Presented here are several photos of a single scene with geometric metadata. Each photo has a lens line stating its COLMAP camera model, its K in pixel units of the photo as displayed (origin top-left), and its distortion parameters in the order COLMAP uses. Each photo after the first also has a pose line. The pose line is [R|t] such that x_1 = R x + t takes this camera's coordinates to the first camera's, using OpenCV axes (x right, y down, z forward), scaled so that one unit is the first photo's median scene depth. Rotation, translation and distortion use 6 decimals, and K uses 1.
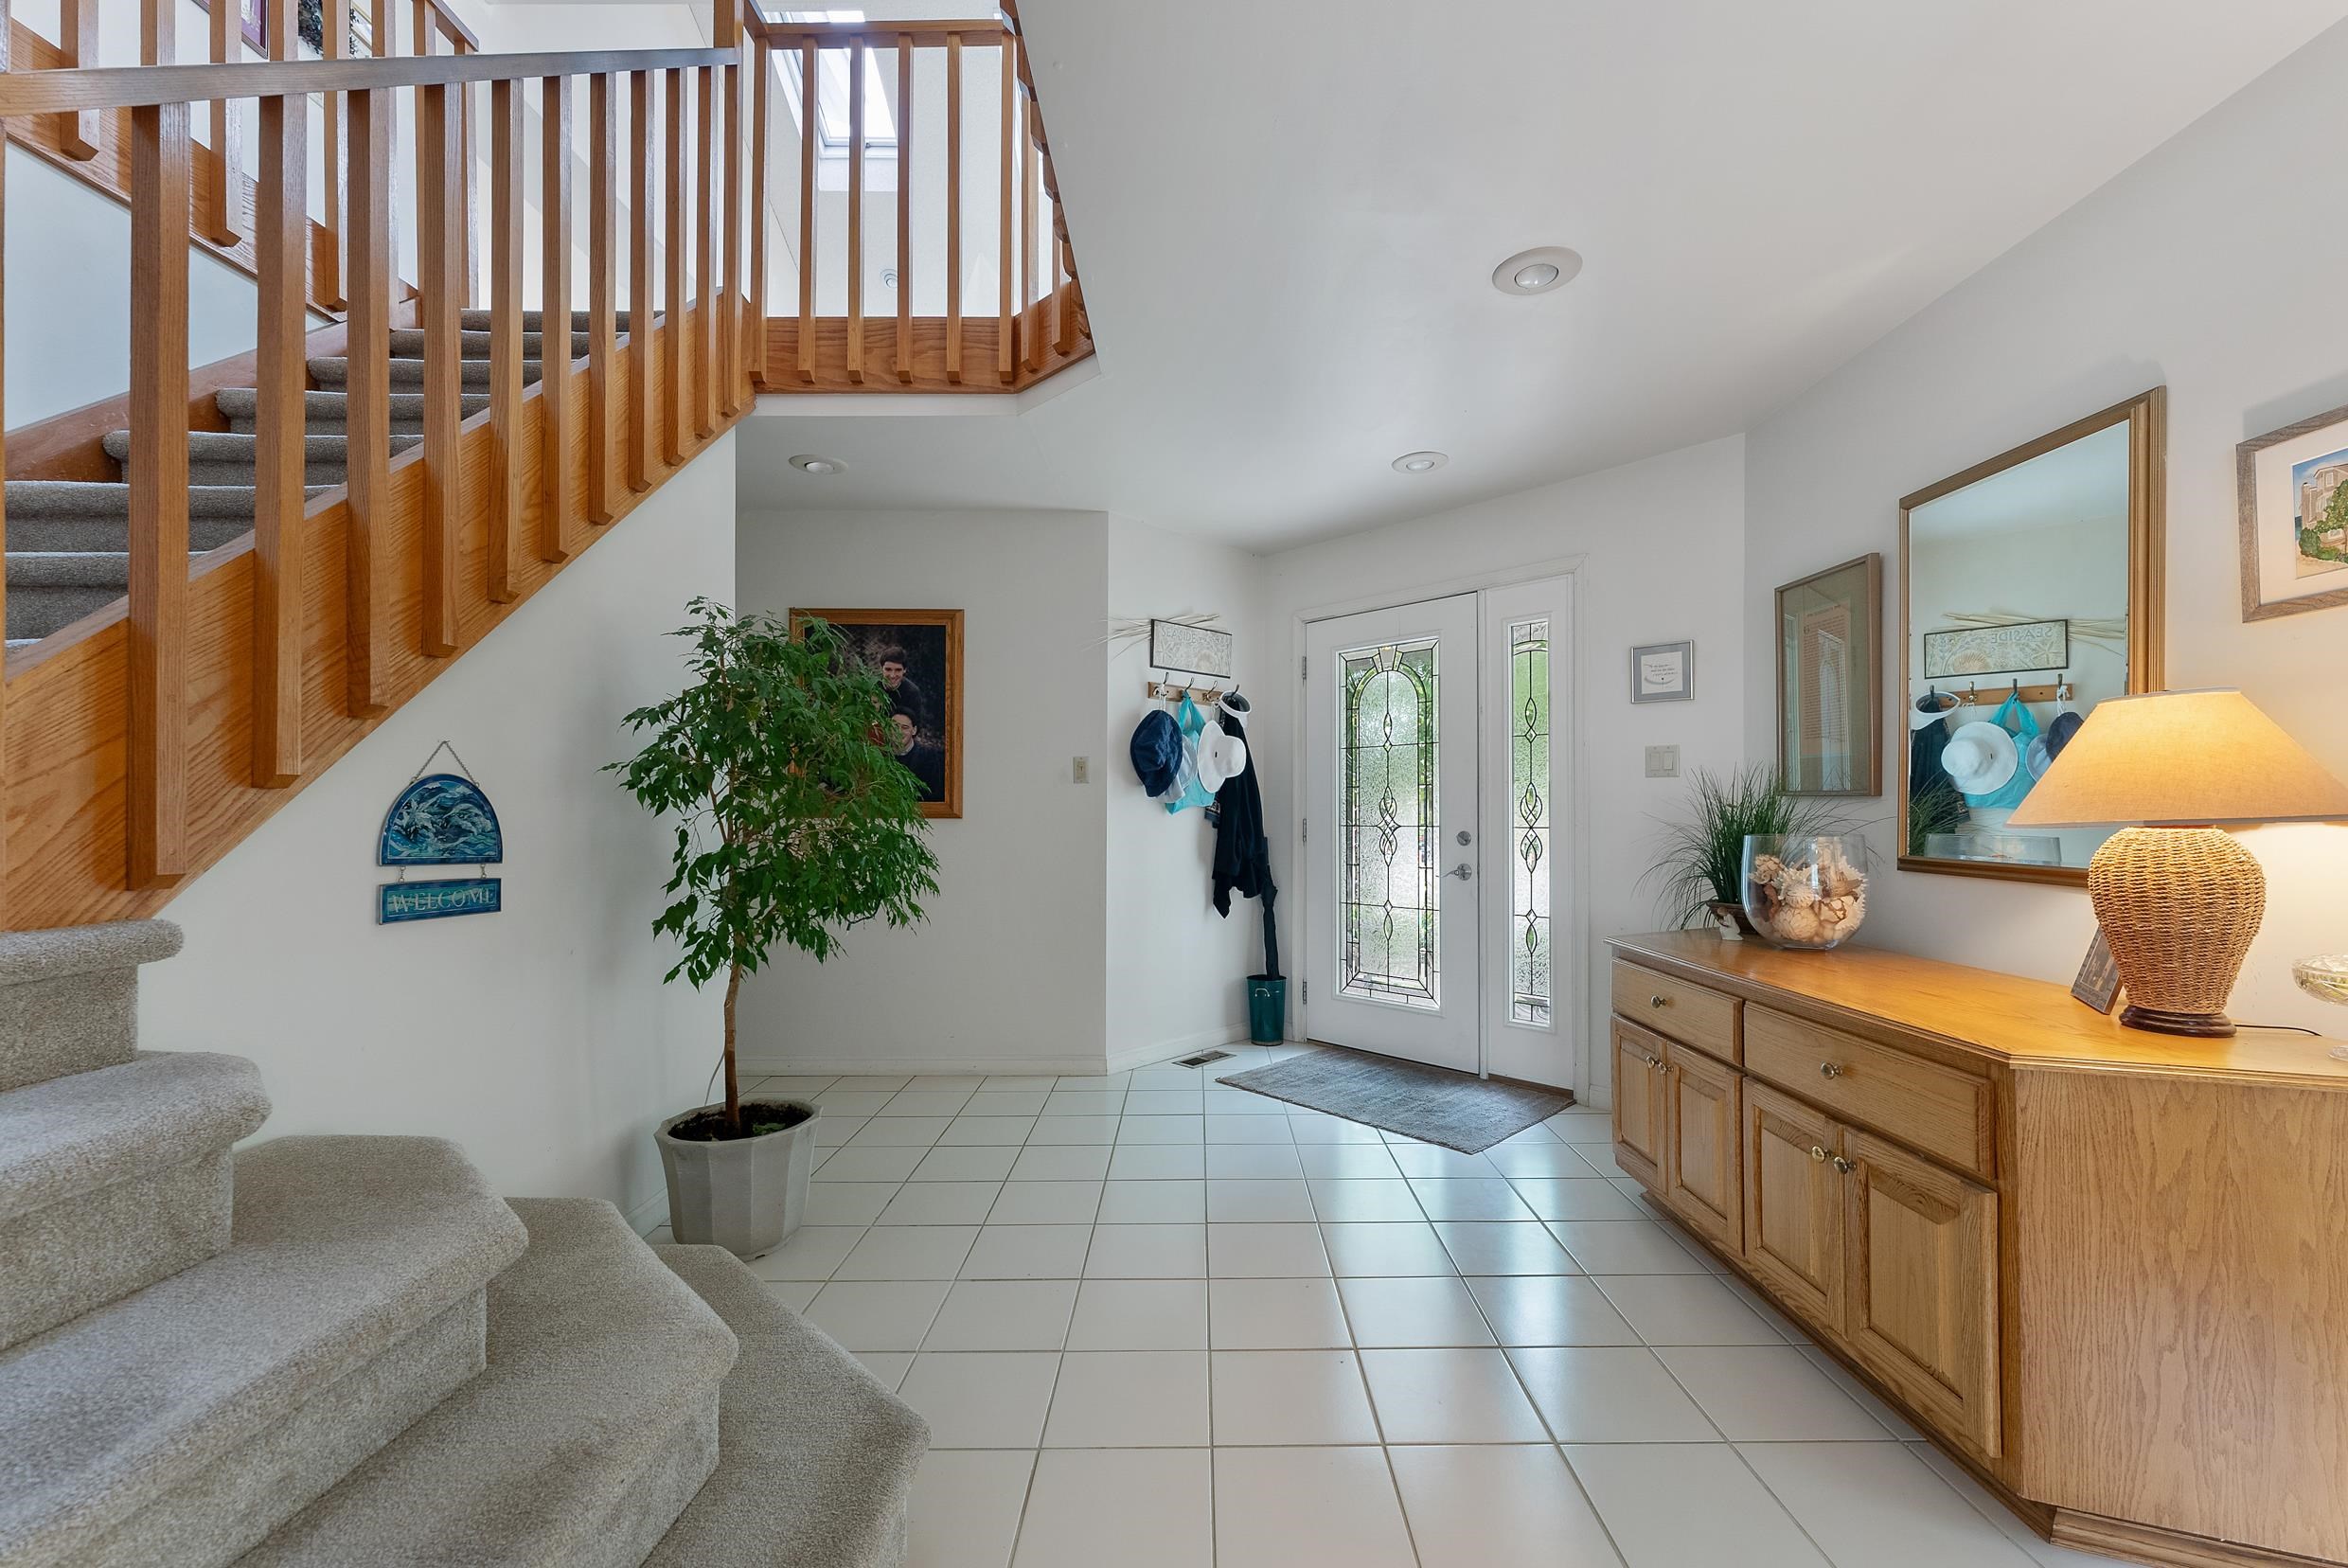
lens RADIAL K [[950.4, 0, 1209.8], [0, 950.4, 813.8], [0, 0, 1]] dist [0.006616, -0.002386]
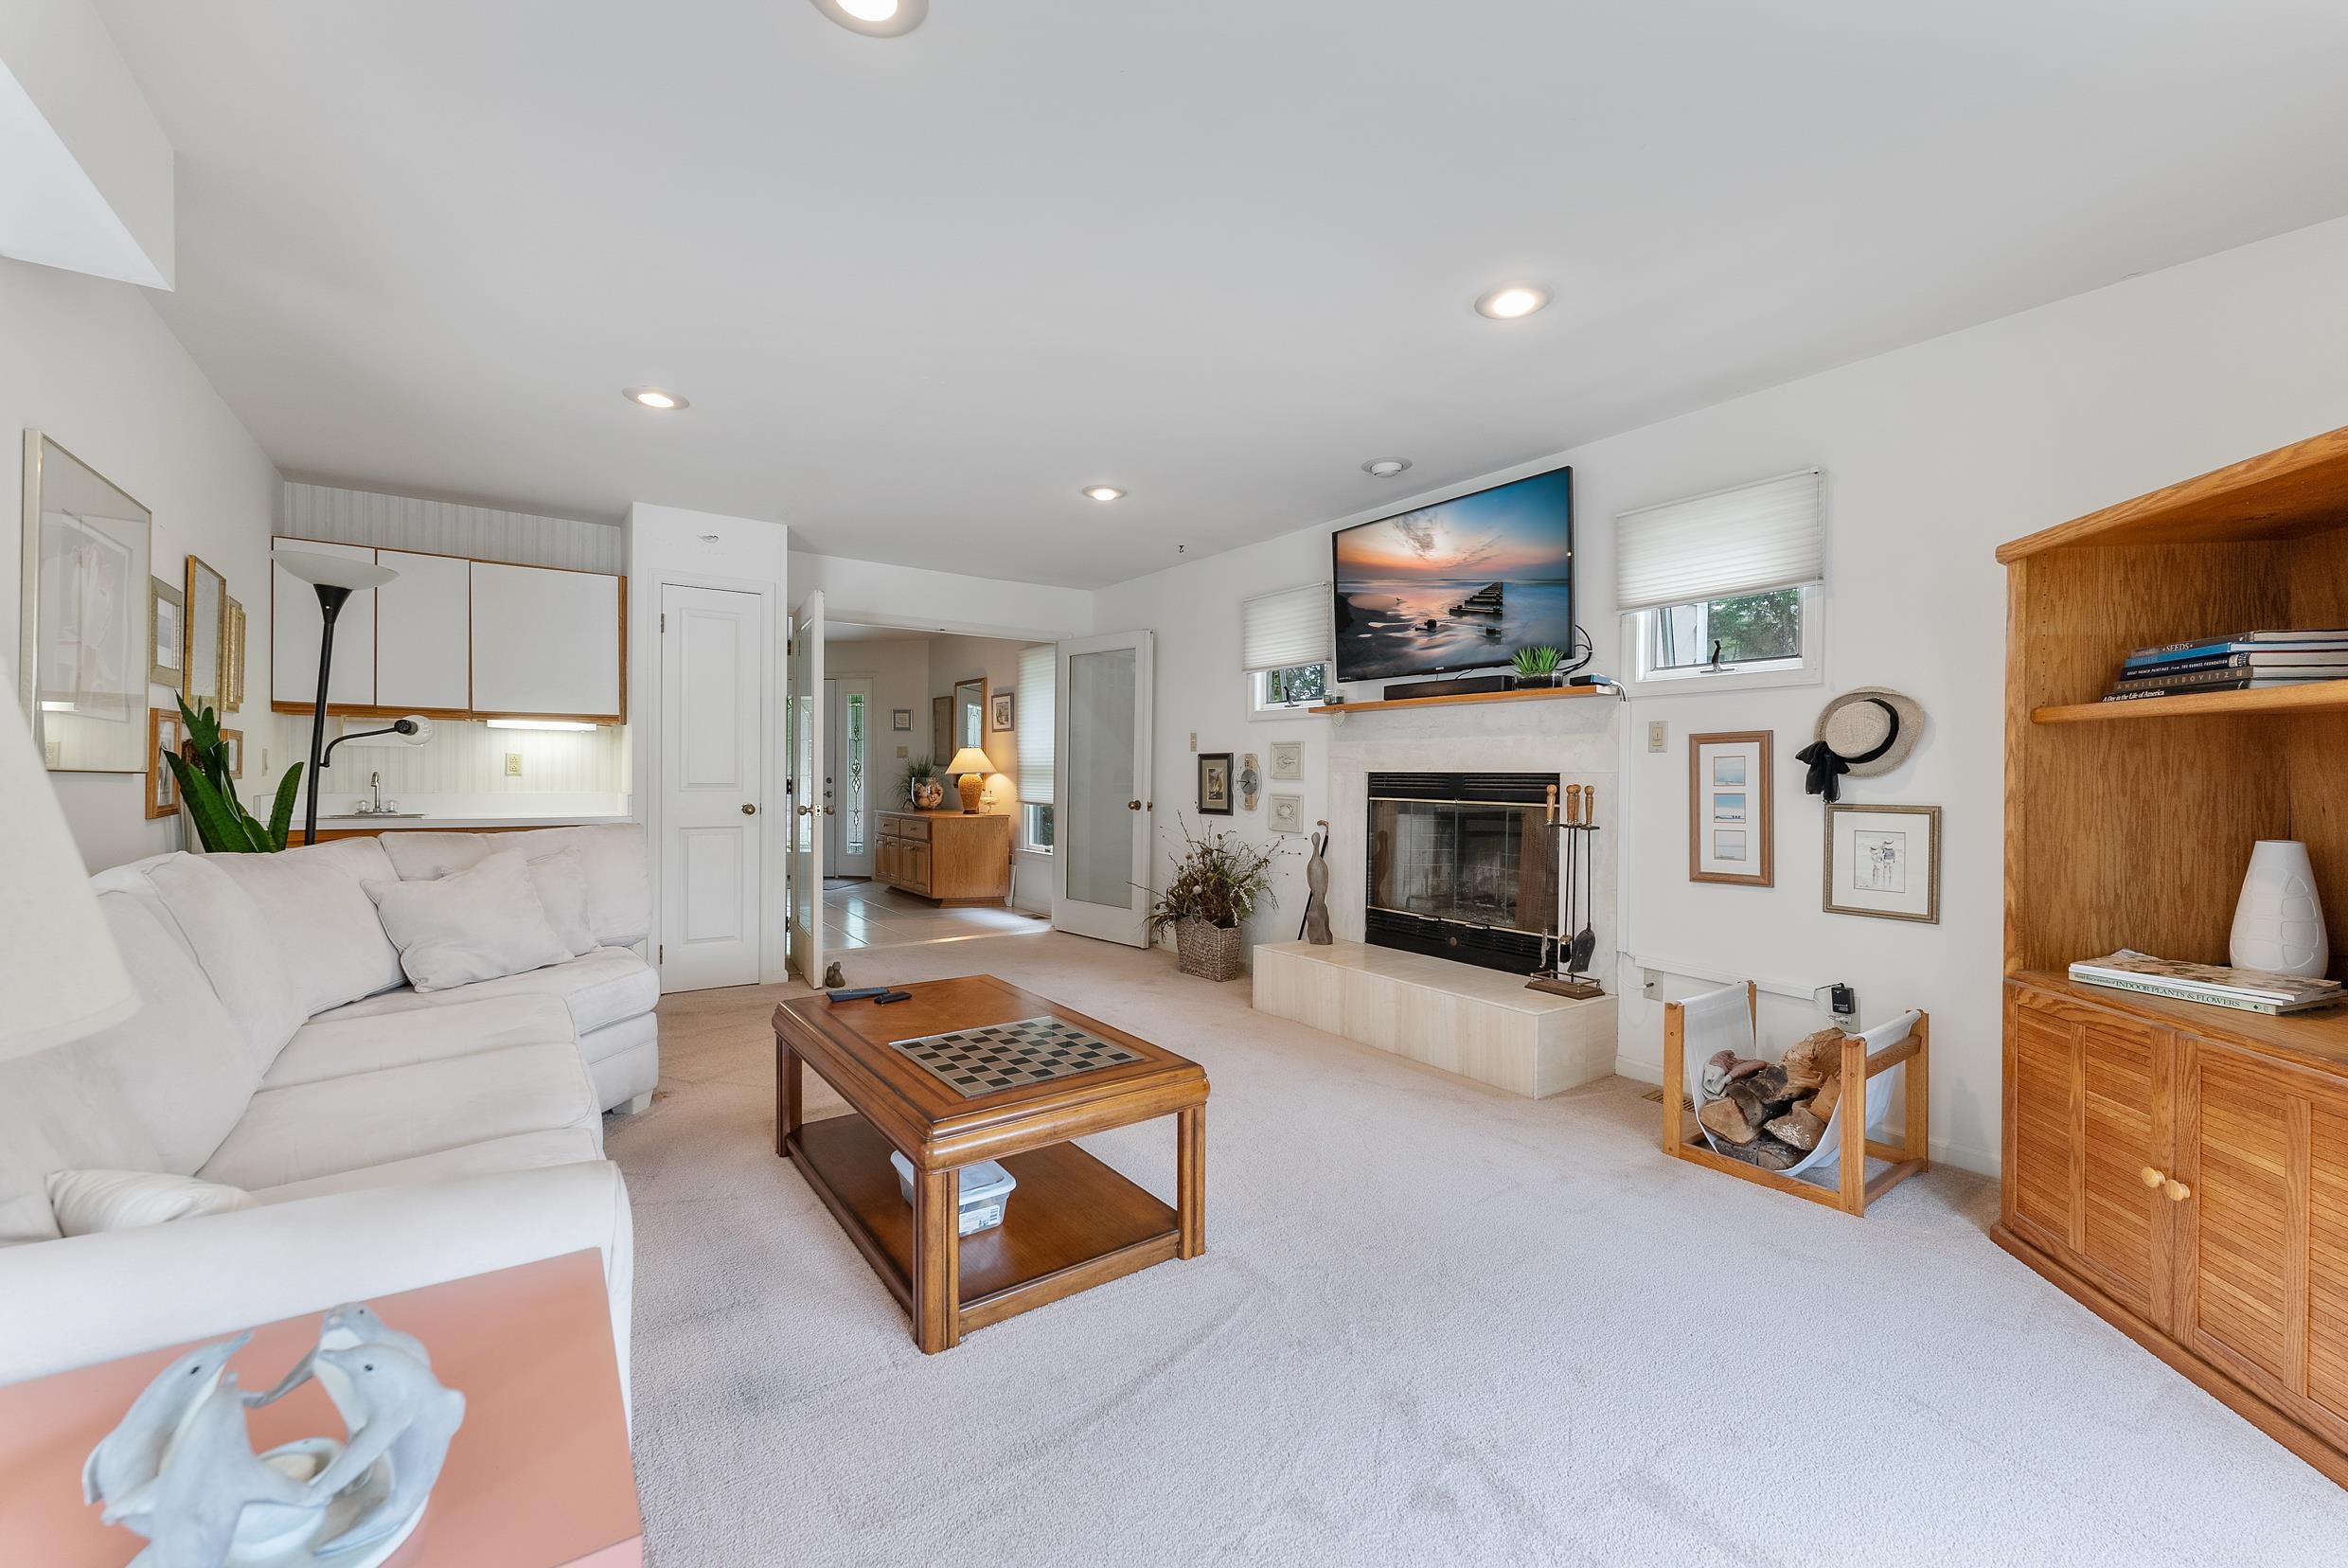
lens RADIAL K [[950.4, 0, 1178.9], [0, 950.4, 776.4], [0, 0, 1]] dist [0.006616, -0.002386]
pose [[0.818665, 0.002132, 0.574268, -0.657127], [-0.006162, 0.999968, 0.005072, -0.004093], [-0.574239, -0.007691, 0.818652, -2.489063]]
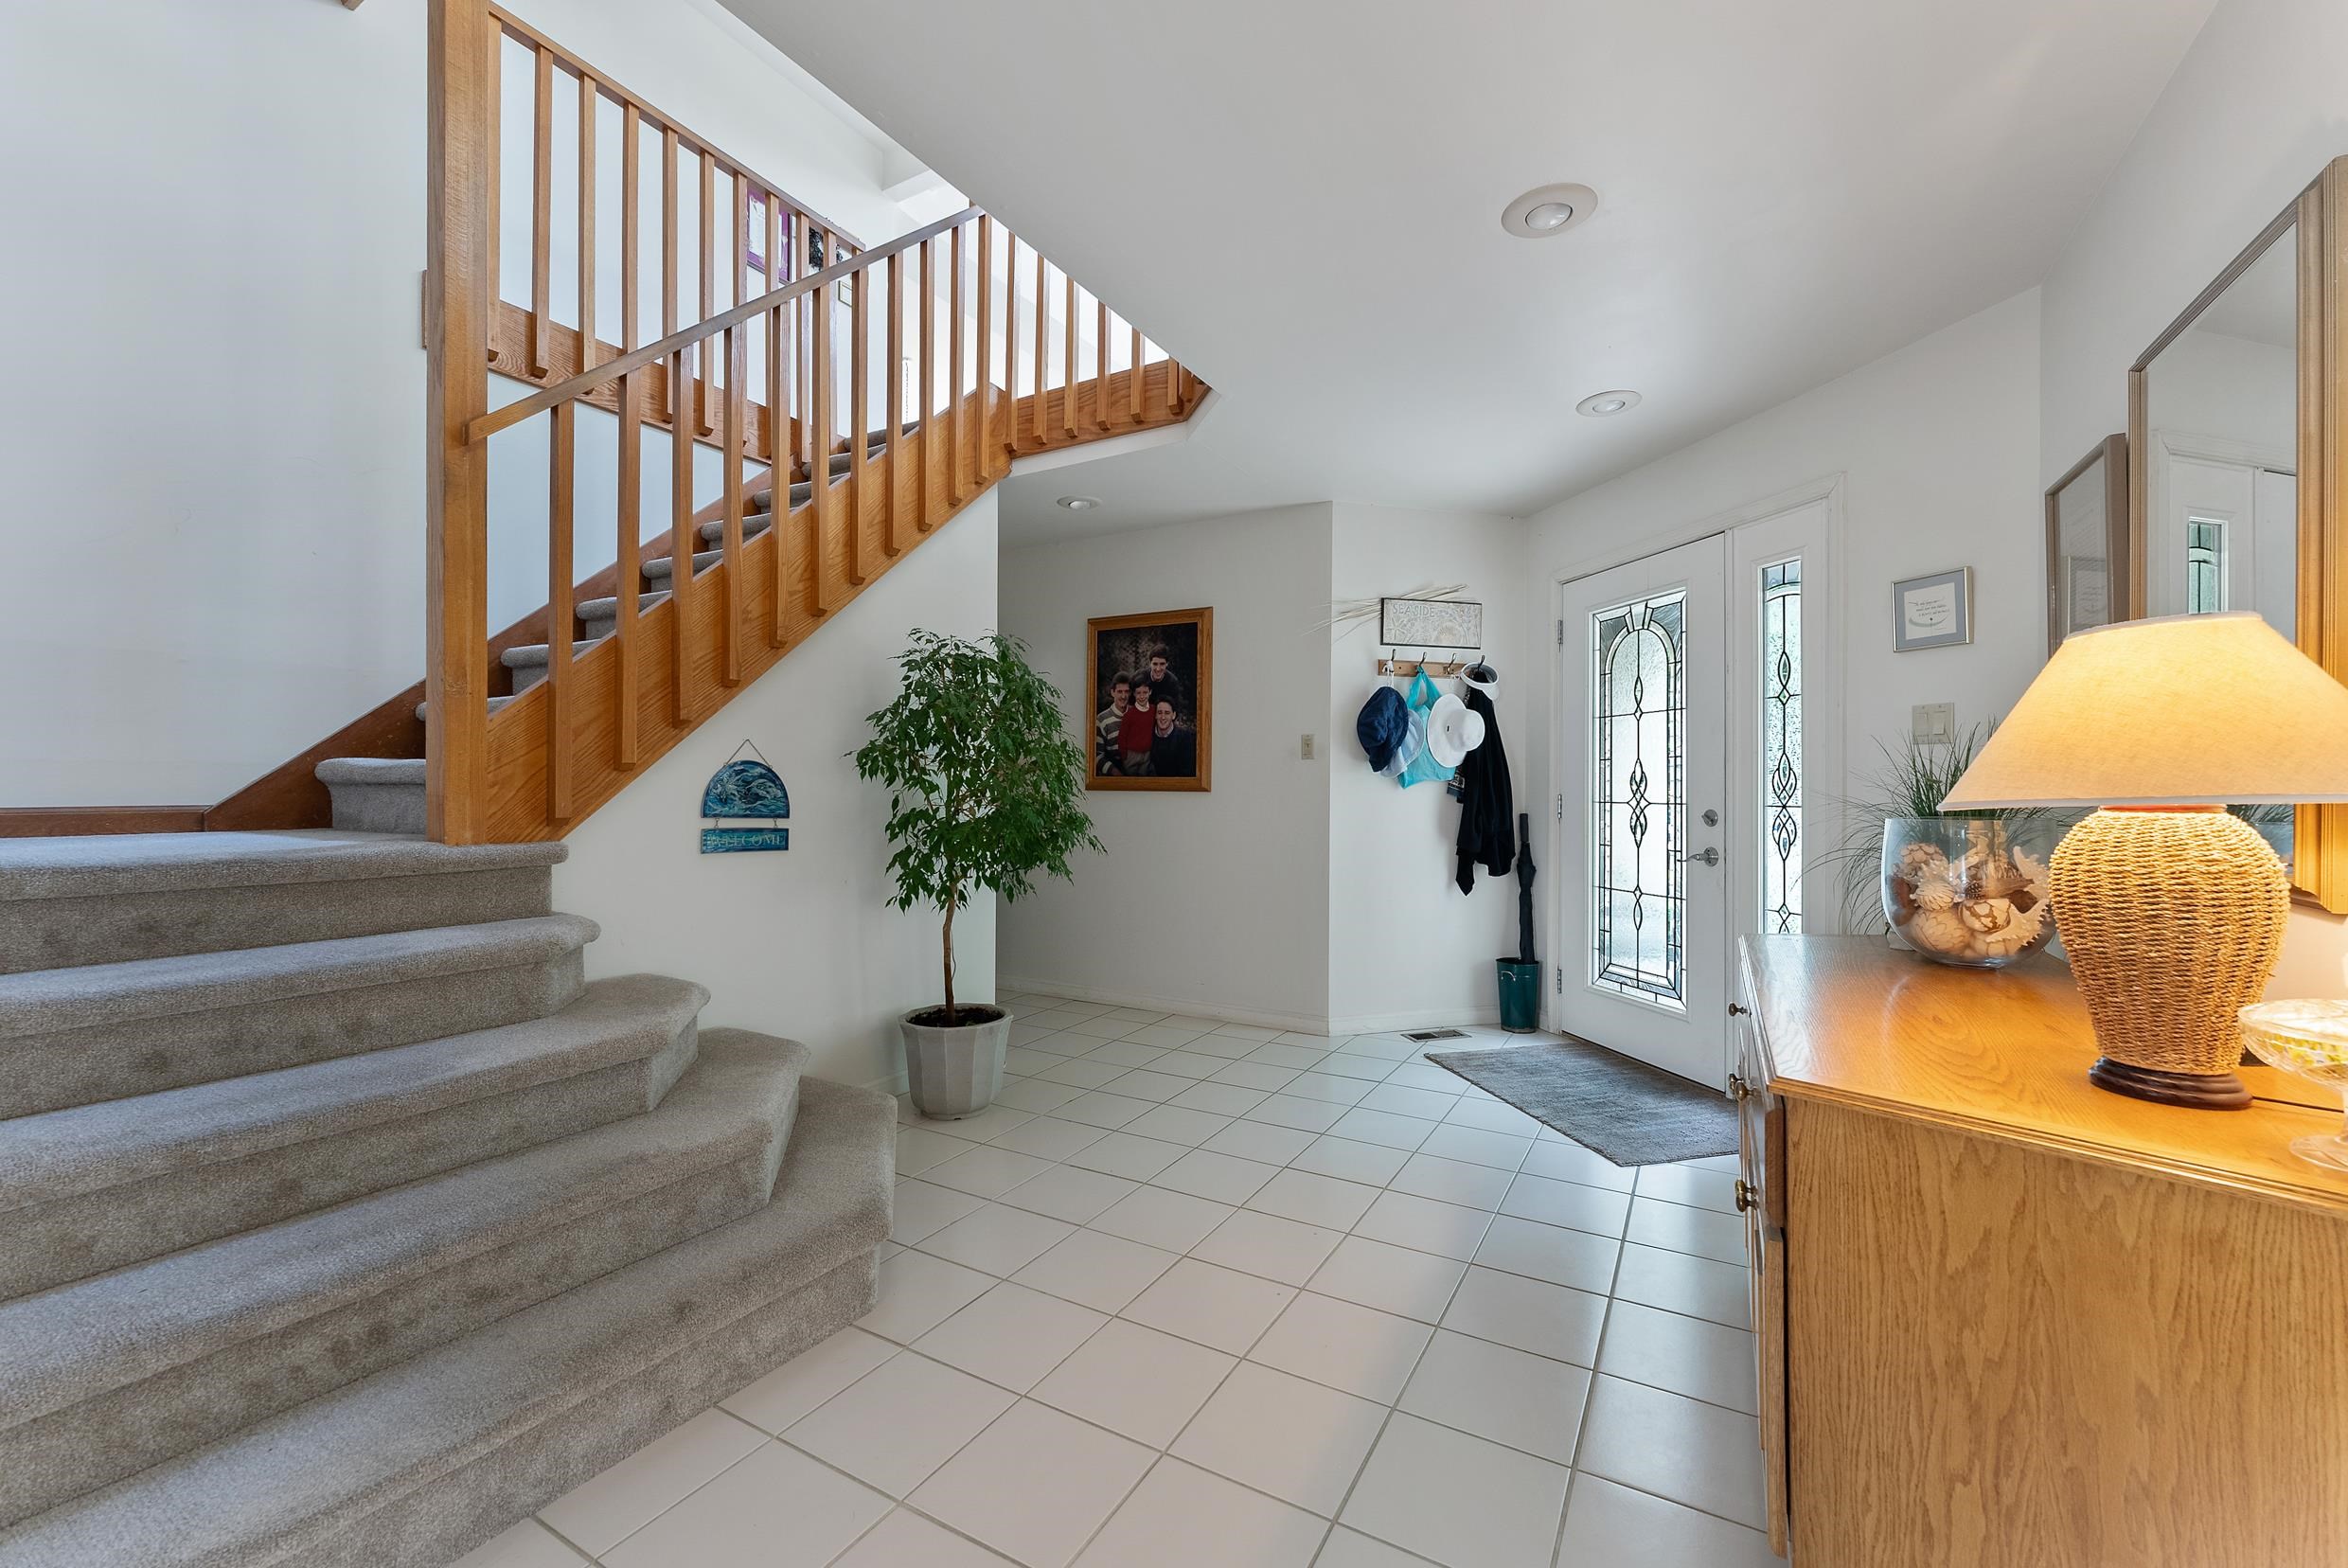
lens RADIAL K [[950.4, 0, 1164.6], [0, 950.4, 787.4], [0, 0, 1]] dist [0.006616, -0.002386]
pose [[0.861182, 0.003736, -0.508282, 0.468724], [-0.004155, 0.999991, 0.000311, -0.000463], [0.508279, 0.001844, 0.861191, 0.000067]]
